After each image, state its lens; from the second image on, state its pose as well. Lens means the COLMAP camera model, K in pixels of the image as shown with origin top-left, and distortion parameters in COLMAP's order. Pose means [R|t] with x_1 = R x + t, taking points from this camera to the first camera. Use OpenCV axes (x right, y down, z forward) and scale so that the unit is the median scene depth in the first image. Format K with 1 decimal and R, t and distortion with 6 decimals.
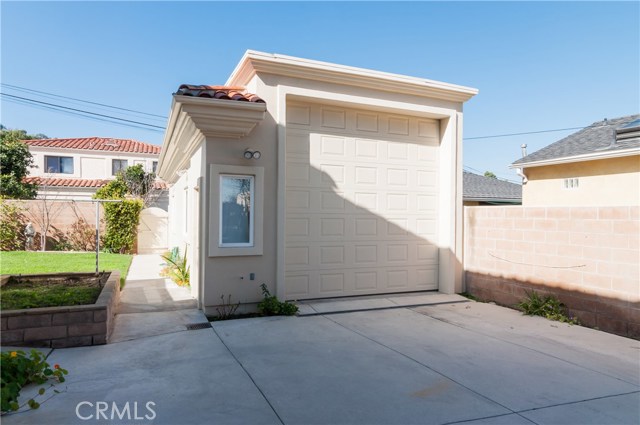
lens RADIAL K [[391.6, 0, 289.3], [0, 391.6, 217.9], [0, 0, 1]] dist [0.049069, 0.000260]
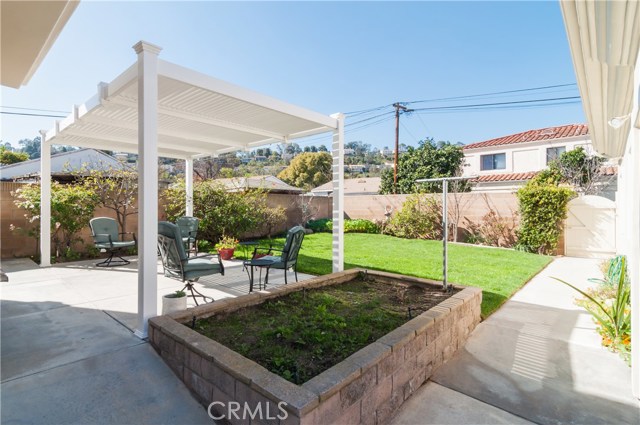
lens RADIAL K [[318.4, 0, 320.0], [0, 318.4, 212.5], [0, 0, 1]] dist [0.002582, 0.000427]
pose [[0.468986, 0.002487, -0.883202, -0.100692], [-0.004293, 0.999991, 0.000537, 0.013661], [0.883195, 0.003540, 0.468992, 0.520823]]
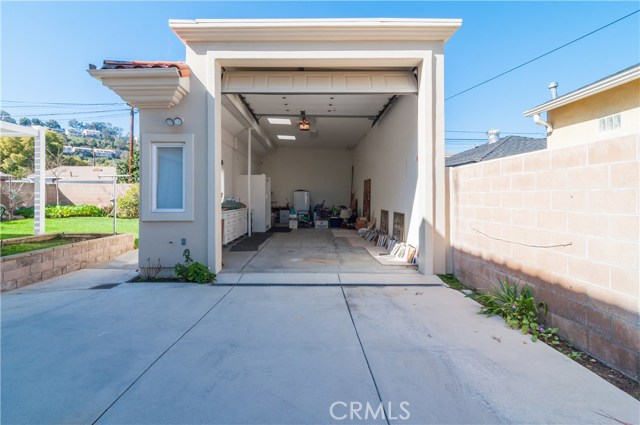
lens RADIAL K [[299.2, 0, 305.4], [0, 299.2, 197.0], [0, 0, 1]] dist [0.029061, 0.000236]
pose [[0.927217, -0.012379, -0.374319, 0.402428], [0.007591, 0.999869, -0.014263, 0.038163], [0.374447, 0.010383, 0.927190, 0.318045]]
